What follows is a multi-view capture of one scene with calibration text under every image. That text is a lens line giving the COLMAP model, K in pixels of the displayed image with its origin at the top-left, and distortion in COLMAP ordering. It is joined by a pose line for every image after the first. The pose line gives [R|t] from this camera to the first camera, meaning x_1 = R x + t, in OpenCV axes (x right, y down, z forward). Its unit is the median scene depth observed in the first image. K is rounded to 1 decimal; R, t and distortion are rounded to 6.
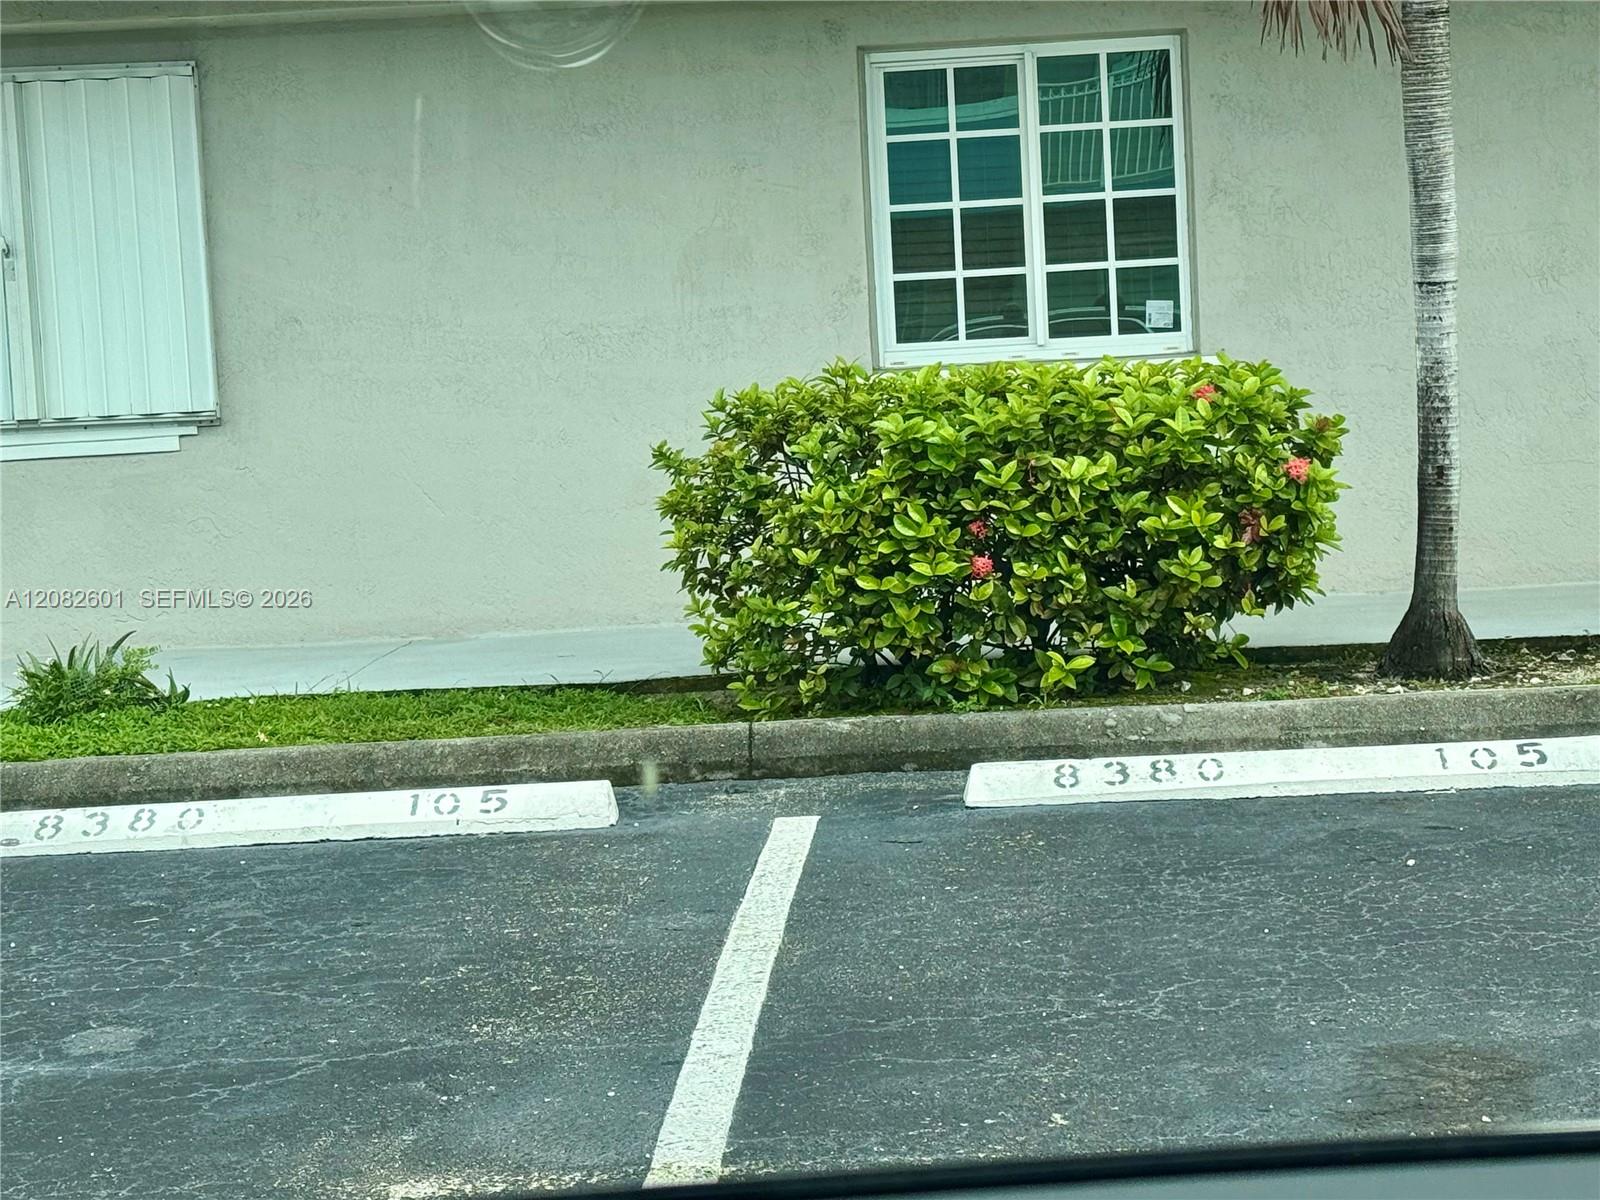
lens RADIAL K [[3353.5, 0, 801.7], [0, 3353.5, 604.7], [0, 0, 1]] dist [0.102525, 0.000000]
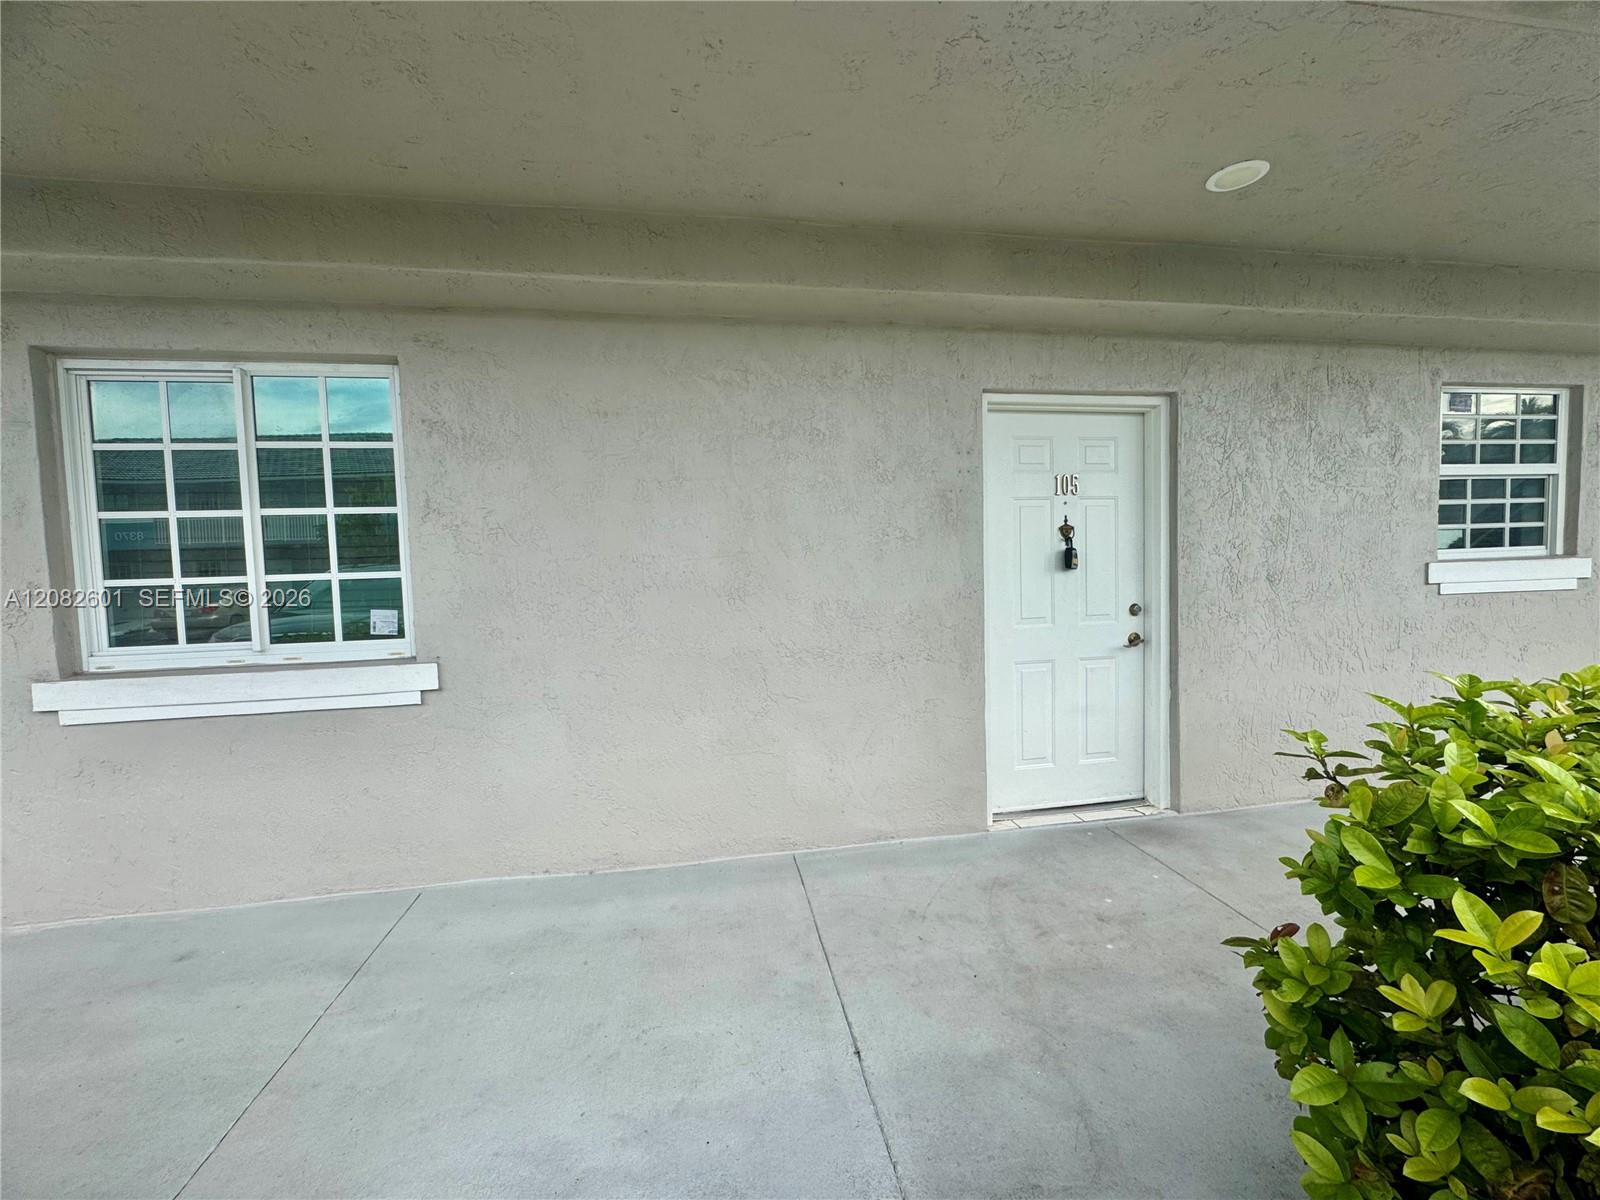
lens RADIAL K [[639.7, 0, 804.4], [0, 639.7, 597.5], [0, 0, 1]] dist [-0.005088, 0.000352]
pose [[0.970531, 0.014478, 0.240543, 0.188808], [-0.003703, 0.998972, -0.045184, -0.086020], [-0.240950, 0.042962, 0.969586, 0.769765]]
